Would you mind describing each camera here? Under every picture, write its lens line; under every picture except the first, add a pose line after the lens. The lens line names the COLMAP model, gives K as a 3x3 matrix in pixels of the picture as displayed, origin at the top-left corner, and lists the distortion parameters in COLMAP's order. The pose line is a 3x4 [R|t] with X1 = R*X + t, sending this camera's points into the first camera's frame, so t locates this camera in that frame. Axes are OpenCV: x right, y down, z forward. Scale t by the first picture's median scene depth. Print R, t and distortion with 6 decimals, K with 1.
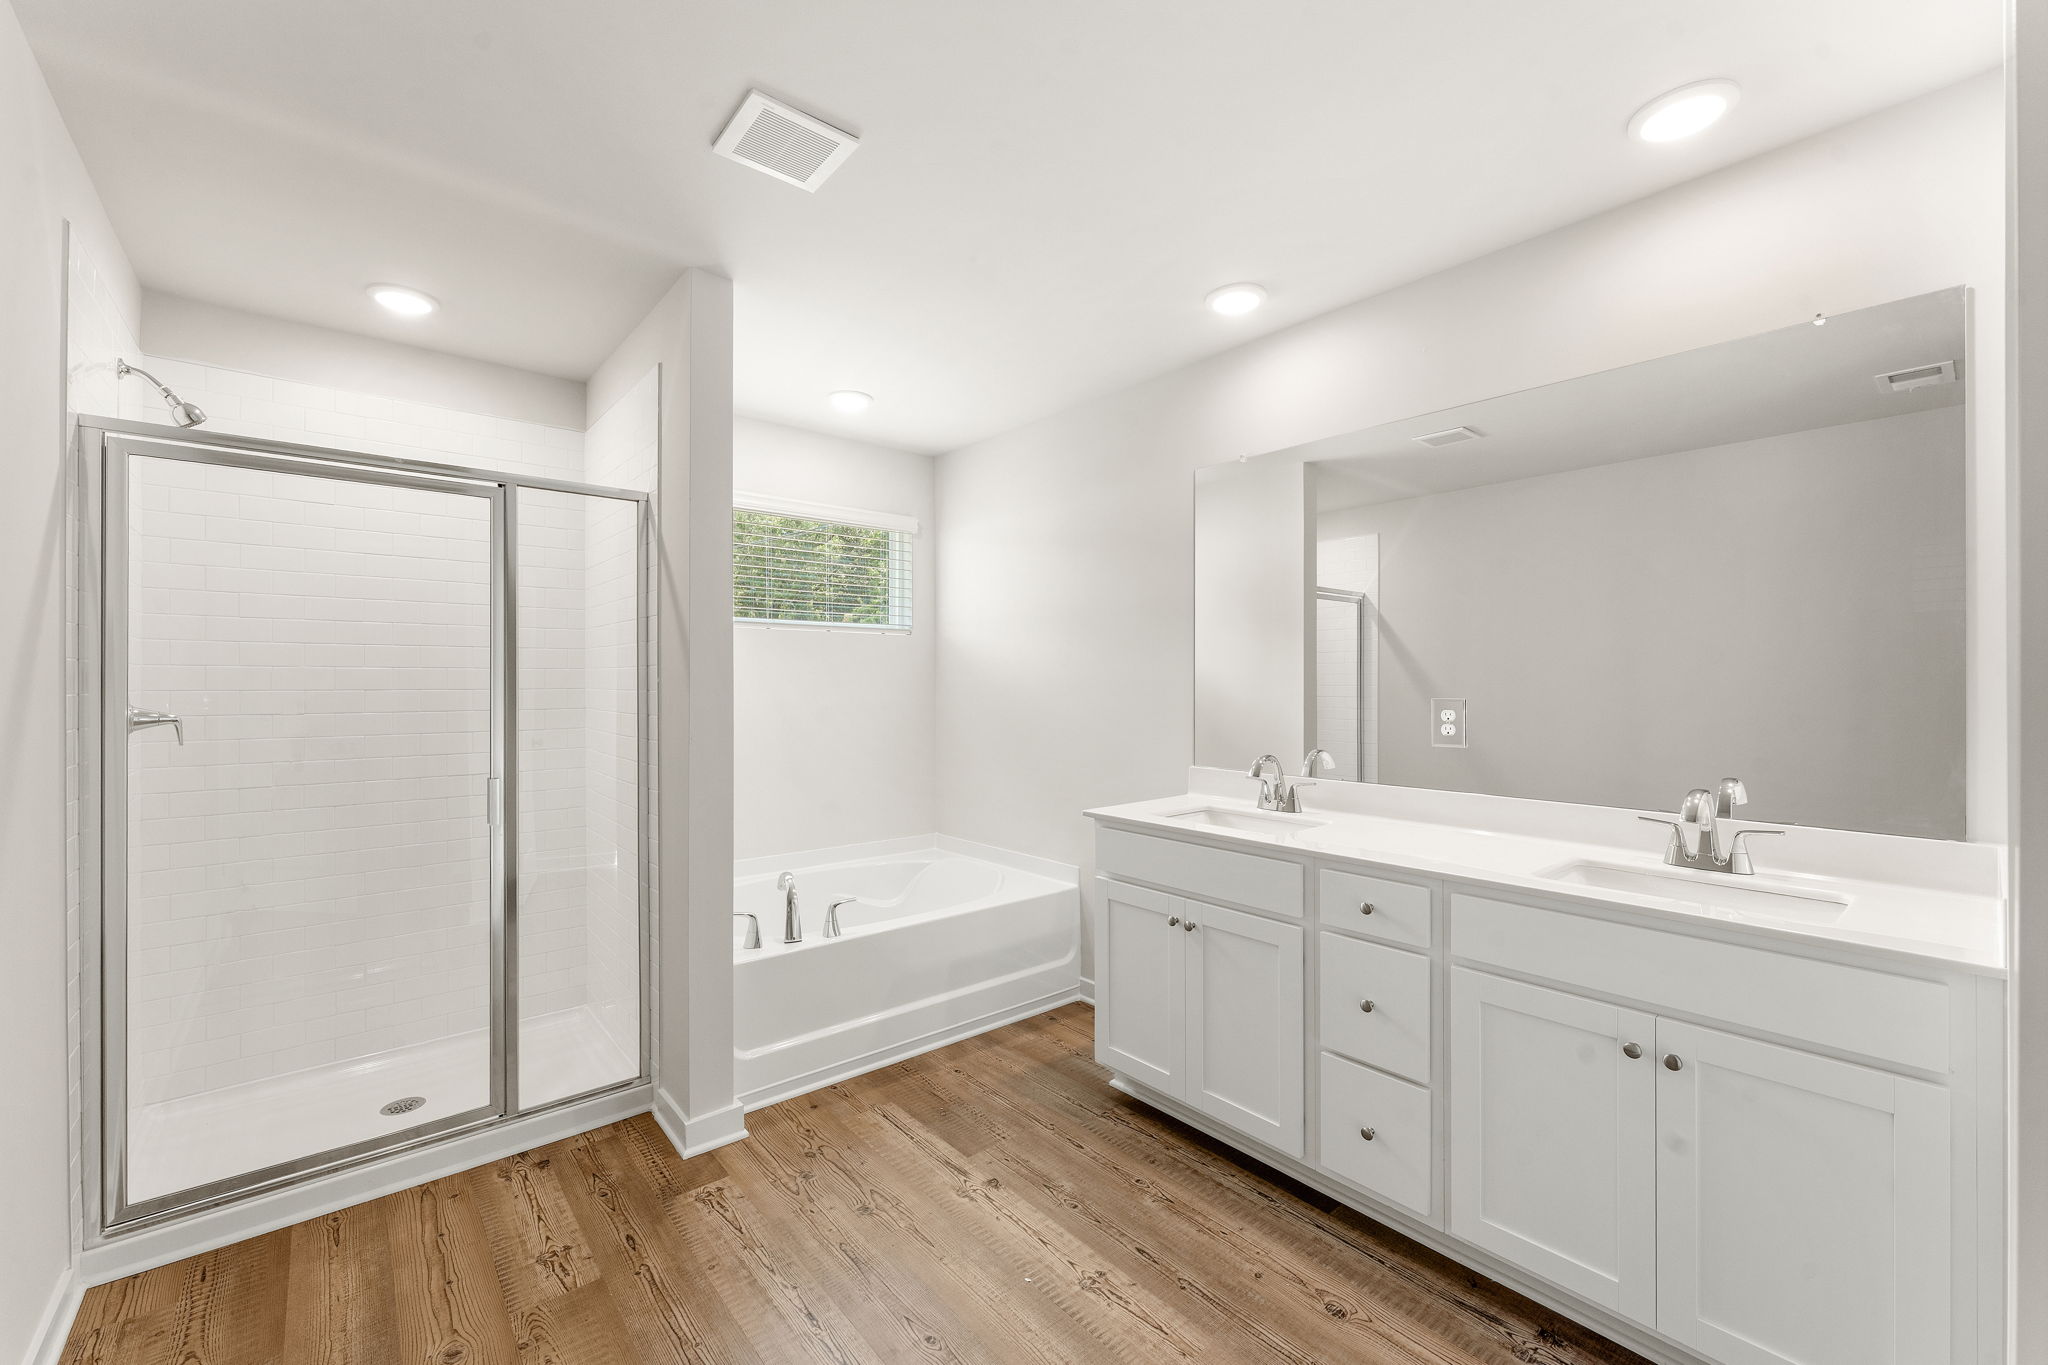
lens RADIAL K [[824.7, 0, 1014.5], [0, 824.7, 674.1], [0, 0, 1]] dist [-0.002376, -0.000172]
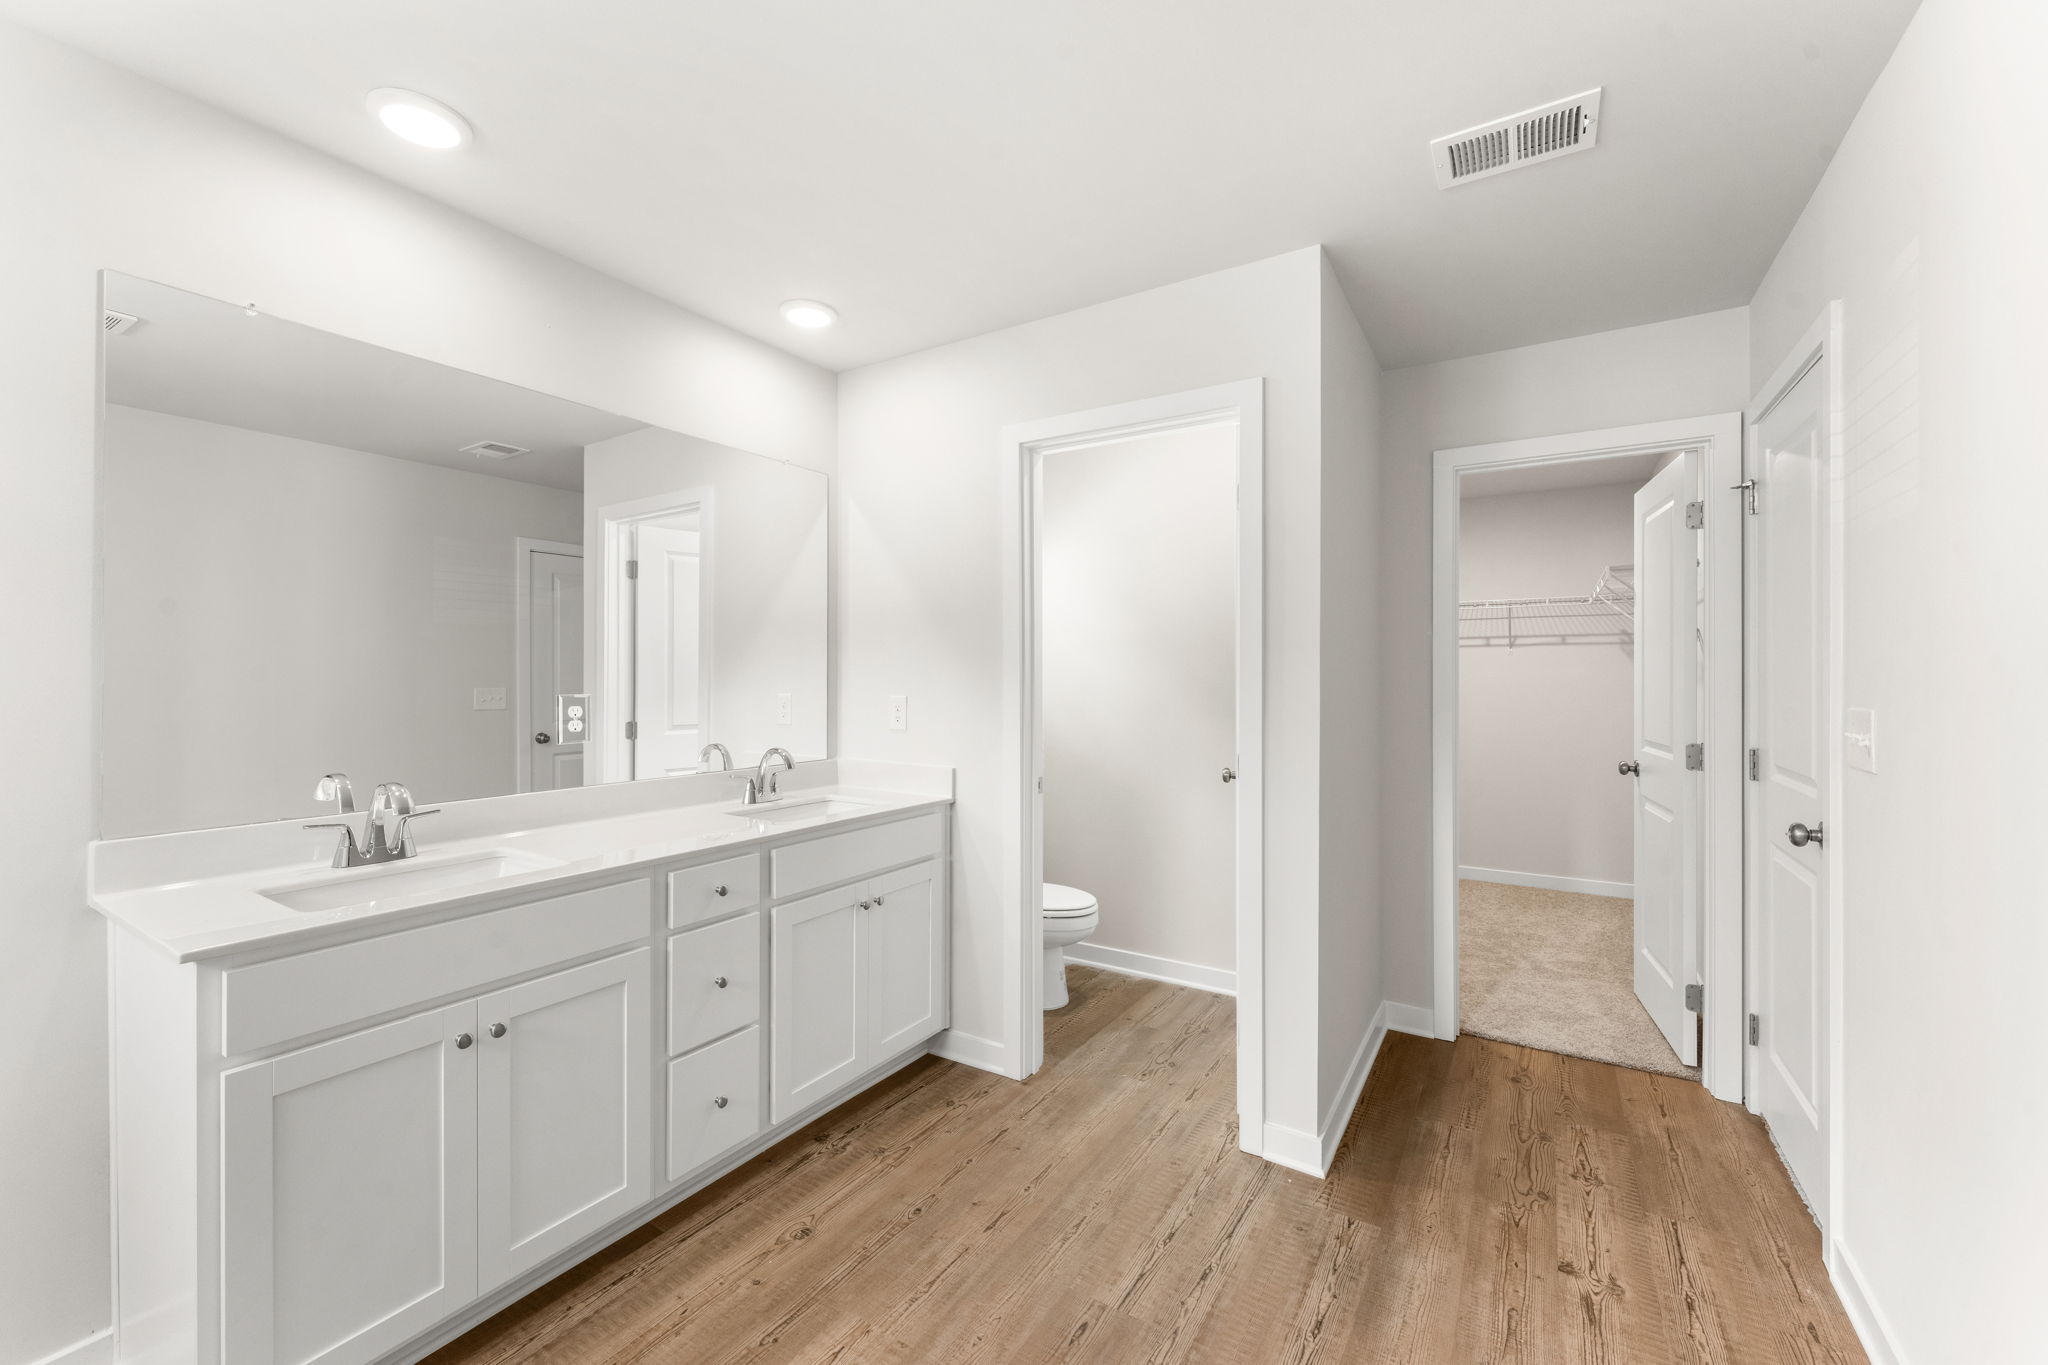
lens RADIAL K [[824.7, 0, 1015.0], [0, 824.7, 687.5], [0, 0, 1]] dist [-0.002376, -0.000172]
pose [[-0.303230, -0.006628, 0.952894, -0.677657], [-0.004656, 0.999974, 0.005473, 0.015232], [-0.952906, -0.002777, -0.303253, 0.939939]]
